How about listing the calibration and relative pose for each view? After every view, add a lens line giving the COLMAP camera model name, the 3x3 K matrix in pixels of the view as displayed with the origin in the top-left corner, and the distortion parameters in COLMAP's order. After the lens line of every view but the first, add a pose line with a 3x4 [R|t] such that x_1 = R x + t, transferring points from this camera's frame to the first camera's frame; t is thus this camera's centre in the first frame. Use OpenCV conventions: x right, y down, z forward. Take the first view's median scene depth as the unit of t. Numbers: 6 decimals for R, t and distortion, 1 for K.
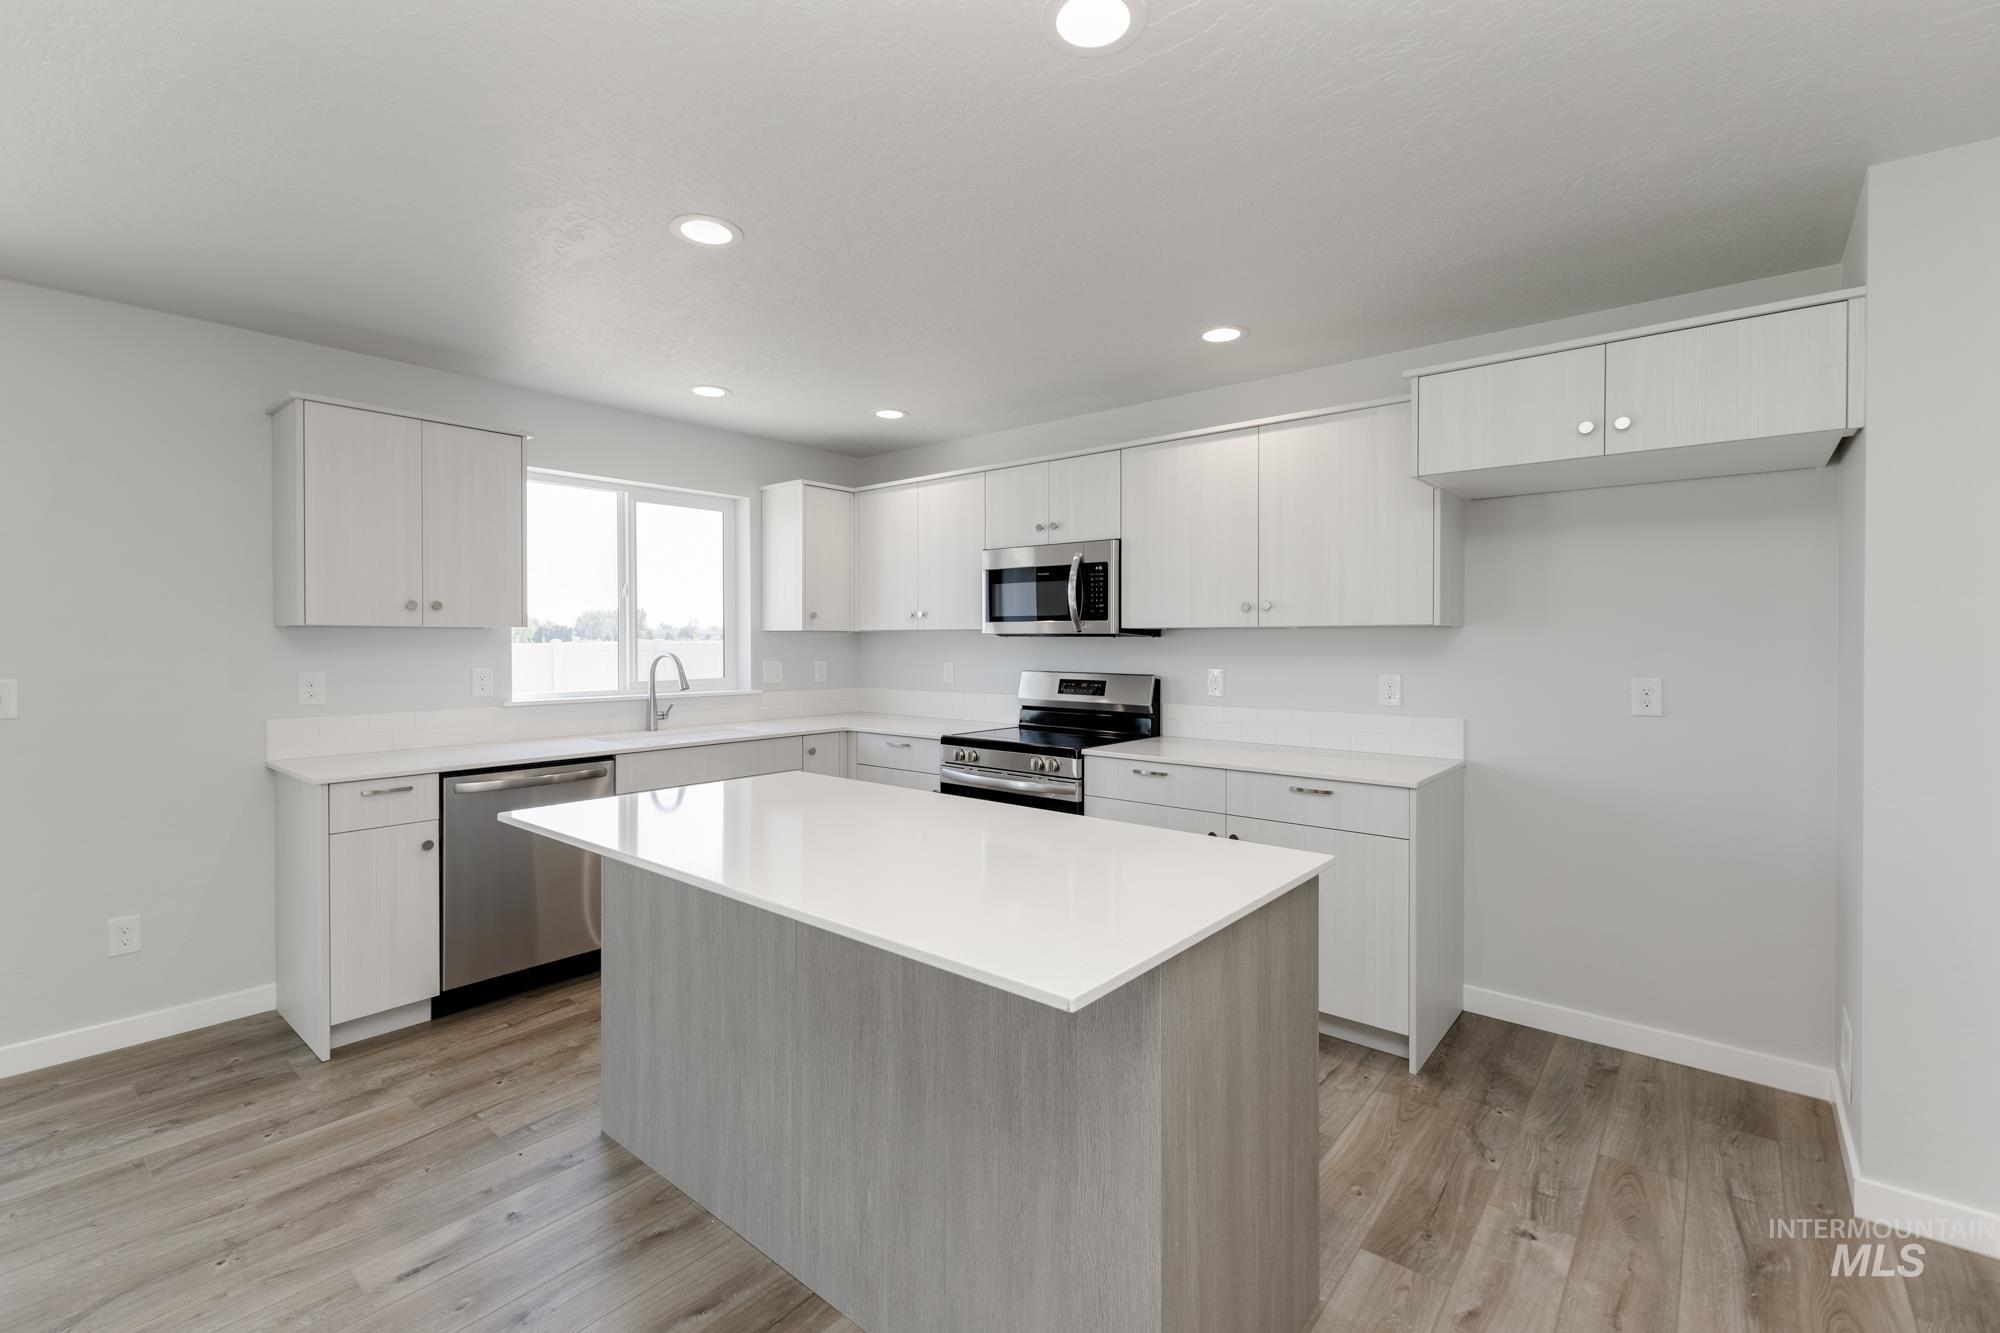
lens RADIAL K [[877.0, 0, 993.9], [0, 877.0, 629.4], [0, 0, 1]] dist [0.016102, -0.000124]
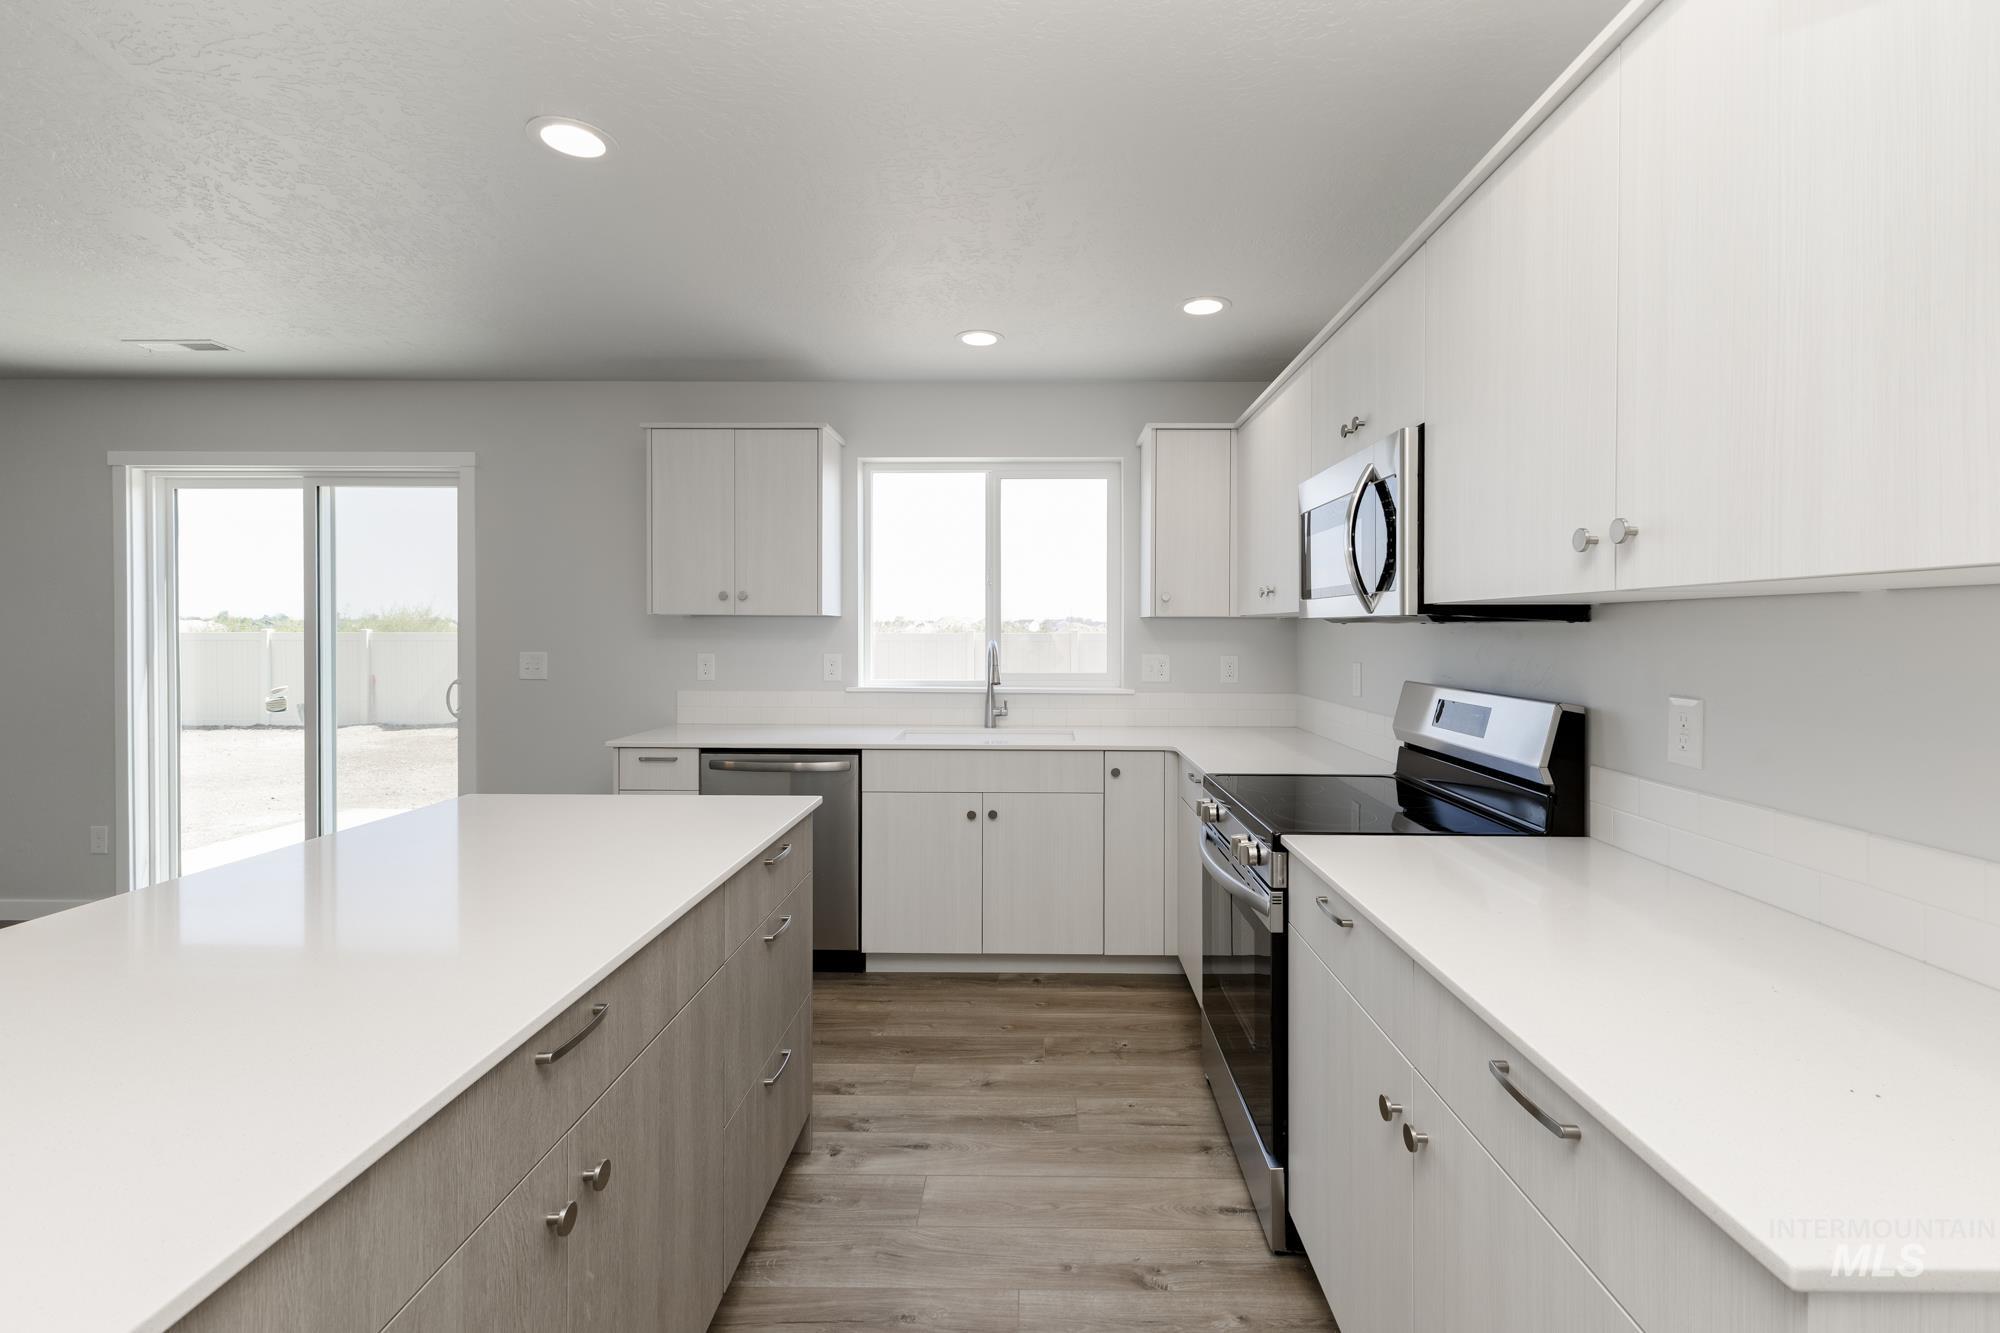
lens RADIAL K [[877.0, 0, 993.9], [0, 877.0, 629.4], [0, 0, 1]] dist [0.016102, -0.000124]
pose [[0.625382, 0.001681, -0.780317, 0.365728], [0.006776, 0.999948, 0.007584, 0.007340], [0.780290, -0.010030, 0.625338, 0.488692]]
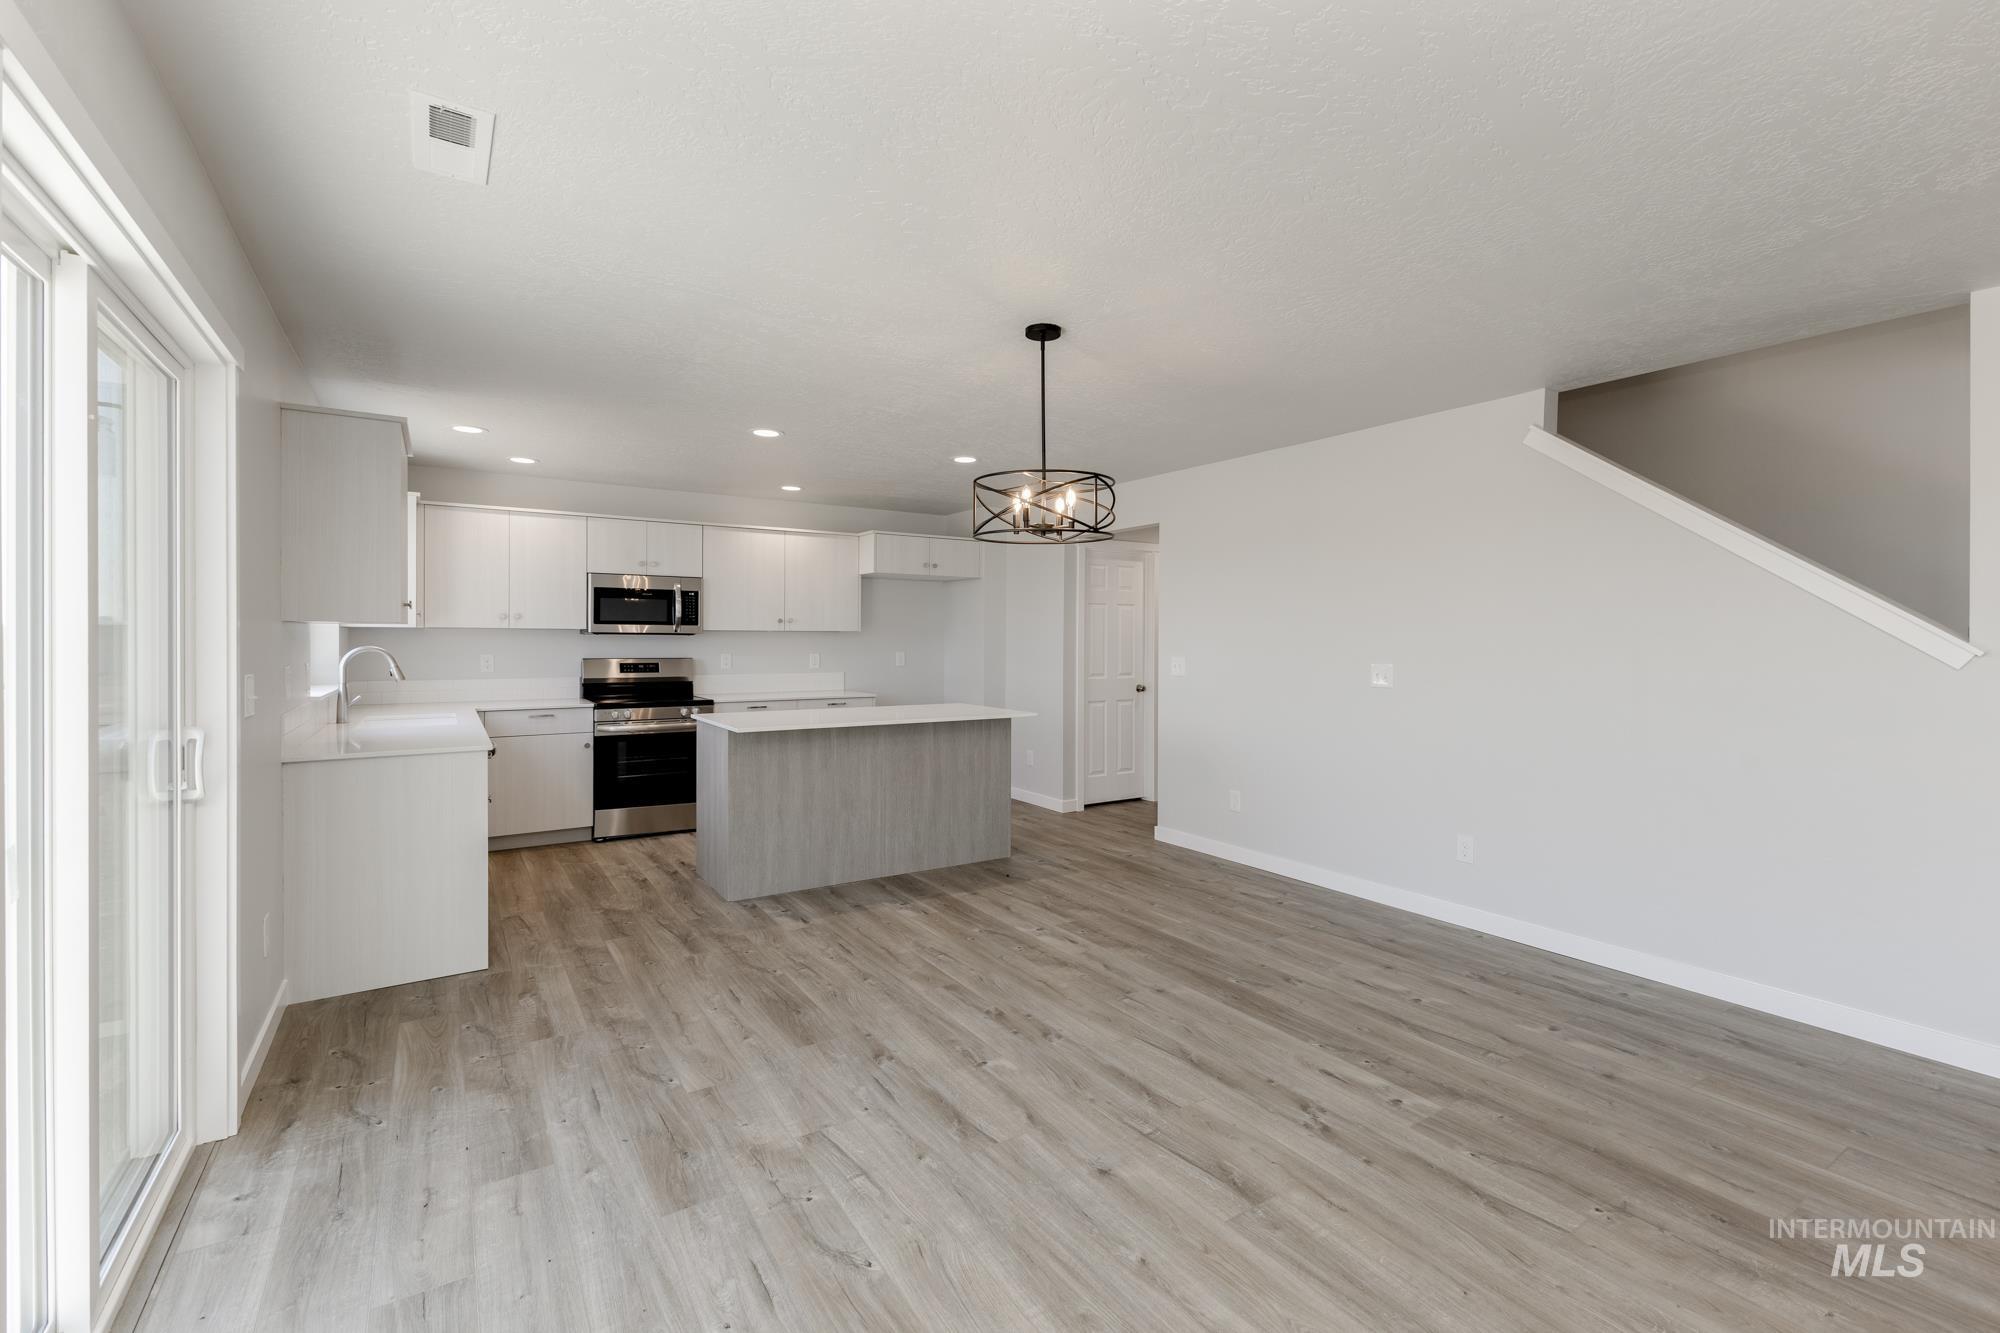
lens RADIAL K [[863.4, 0, 993.3], [0, 863.4, 659.8], [0, 0, 1]] dist [0.003289, -0.000294]
pose [[0.288448, -0.021615, 0.957252, -1.261515], [-0.013329, 0.999558, 0.026587, 0.003974], [-0.957403, -0.020429, 0.288032, -0.025390]]
